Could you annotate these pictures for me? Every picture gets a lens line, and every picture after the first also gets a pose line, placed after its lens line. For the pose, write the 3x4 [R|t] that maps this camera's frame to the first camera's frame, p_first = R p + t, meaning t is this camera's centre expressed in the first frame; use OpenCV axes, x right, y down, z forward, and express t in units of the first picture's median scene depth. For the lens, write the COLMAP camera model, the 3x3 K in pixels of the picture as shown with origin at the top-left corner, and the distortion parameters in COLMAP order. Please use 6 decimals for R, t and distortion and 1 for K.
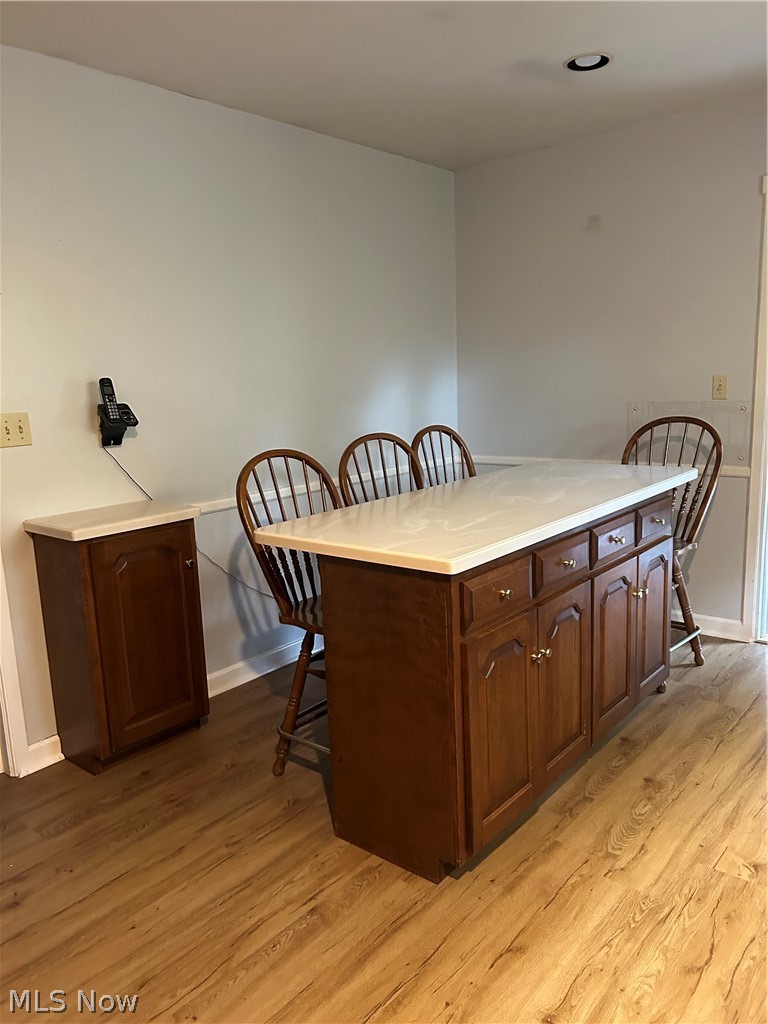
lens RADIAL K [[770.7, 0, 381.8], [0, 770.7, 512.7], [0, 0, 1]] dist [0.008386, -0.006187]
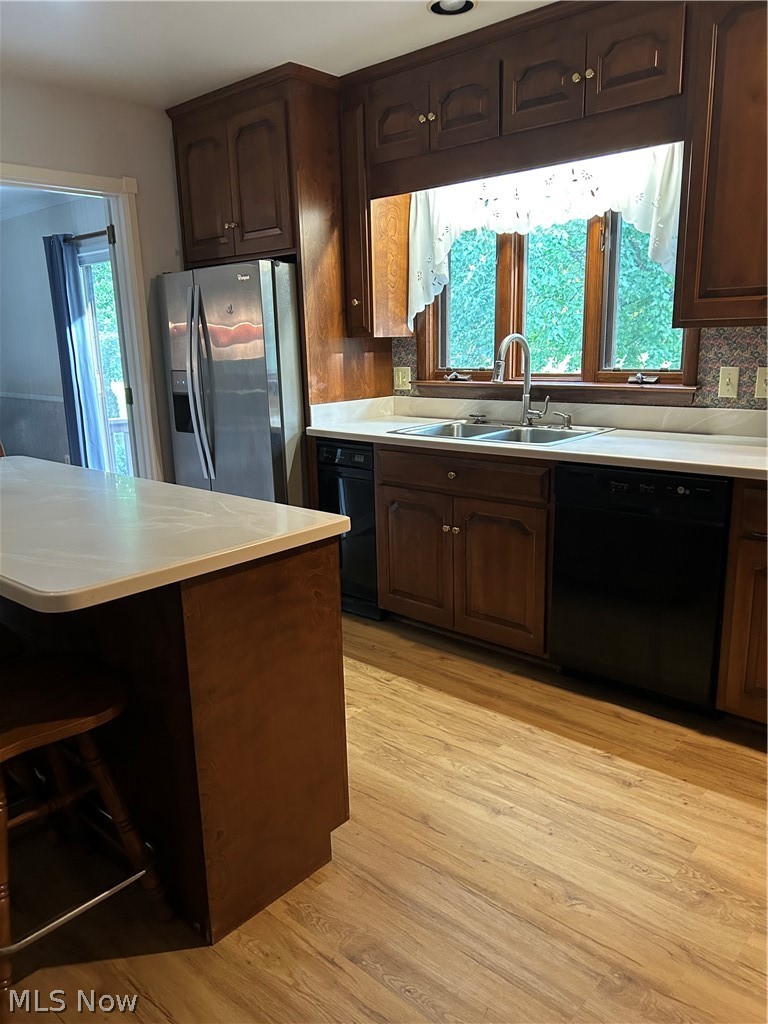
lens RADIAL K [[770.7, 0, 381.6], [0, 770.7, 514.4], [0, 0, 1]] dist [0.008386, -0.006187]
pose [[0.043880, -0.193149, 0.980188, -0.794413], [0.211030, 0.960786, 0.179878, -0.099925], [-0.976494, 0.198956, 0.082919, 0.767014]]
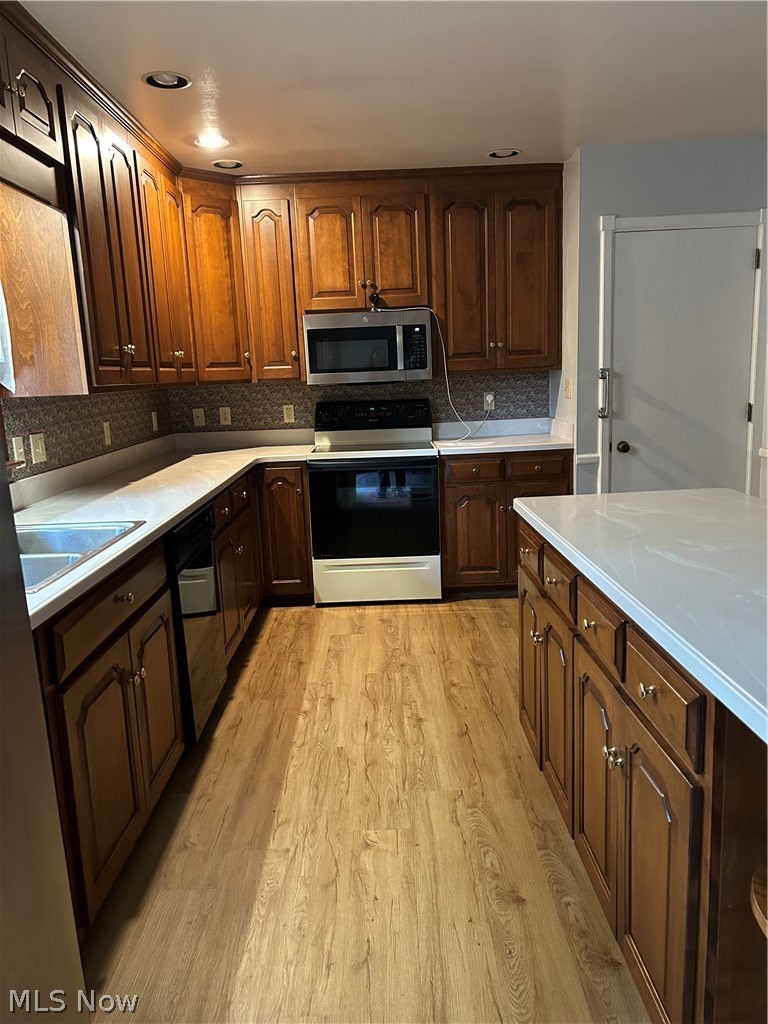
lens RADIAL K [[770.7, 0, 383.6], [0, 770.7, 513.3], [0, 0, 1]] dist [0.008386, -0.006187]
pose [[-0.754596, 0.187710, -0.628768, 1.064485], [-0.052390, 0.937918, 0.342877, -0.350593], [0.654095, 0.291675, -0.697915, 1.641893]]
